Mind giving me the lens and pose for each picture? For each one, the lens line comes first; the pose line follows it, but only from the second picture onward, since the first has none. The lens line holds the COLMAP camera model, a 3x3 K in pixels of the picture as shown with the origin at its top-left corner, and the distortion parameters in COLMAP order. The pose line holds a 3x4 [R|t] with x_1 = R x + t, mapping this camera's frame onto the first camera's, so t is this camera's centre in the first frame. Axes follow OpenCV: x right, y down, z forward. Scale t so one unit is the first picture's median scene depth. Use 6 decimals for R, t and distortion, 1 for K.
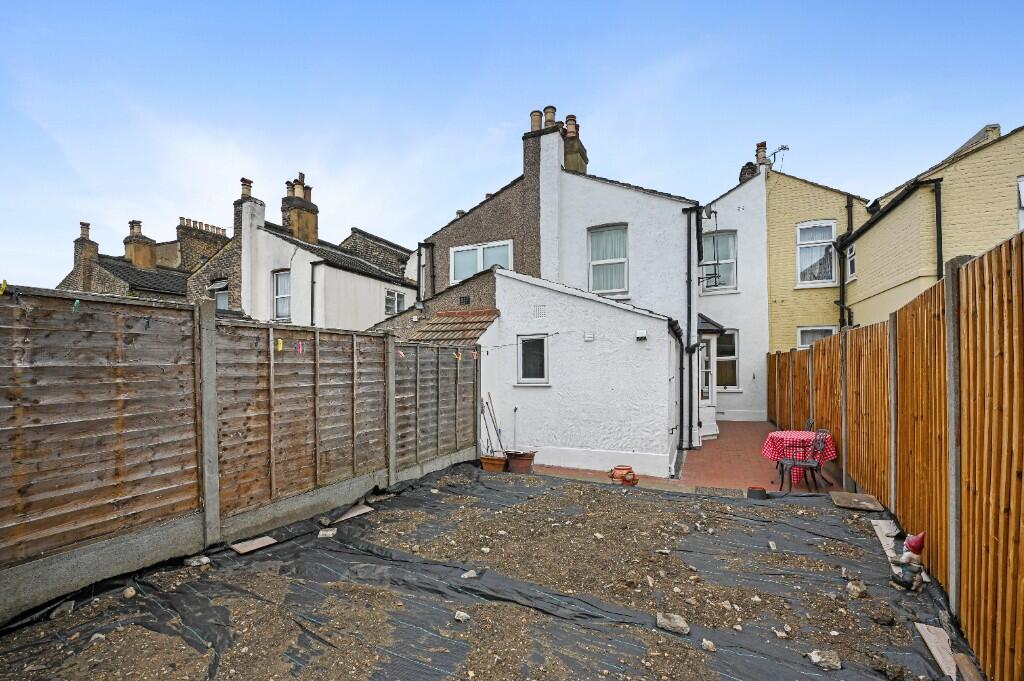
lens RADIAL K [[417.0, 0, 512.8], [0, 417.0, 366.1], [0, 0, 1]] dist [-0.044039, 0.000126]
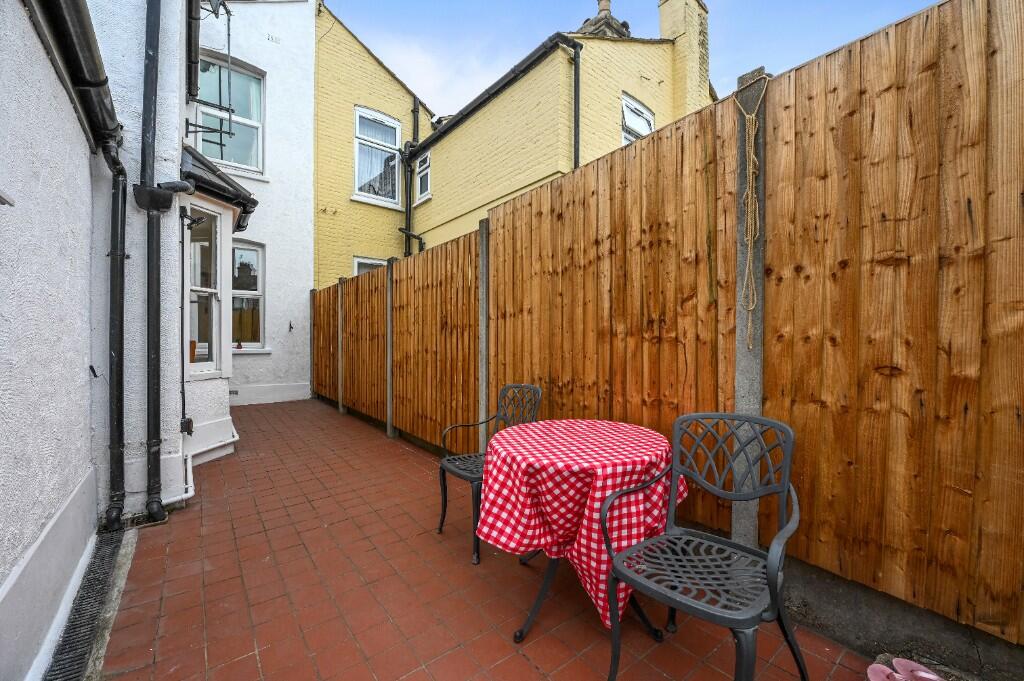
lens RADIAL K [[413.6, 0, 512.0], [0, 413.6, 340.5], [0, 0, 1]] dist [-0.010151, 0.002617]
pose [[0.453833, 0.005484, 0.891070, 0.217625], [-0.002869, 0.999985, -0.004693, 0.054122], [-0.891082, -0.000427, 0.453841, 0.486909]]
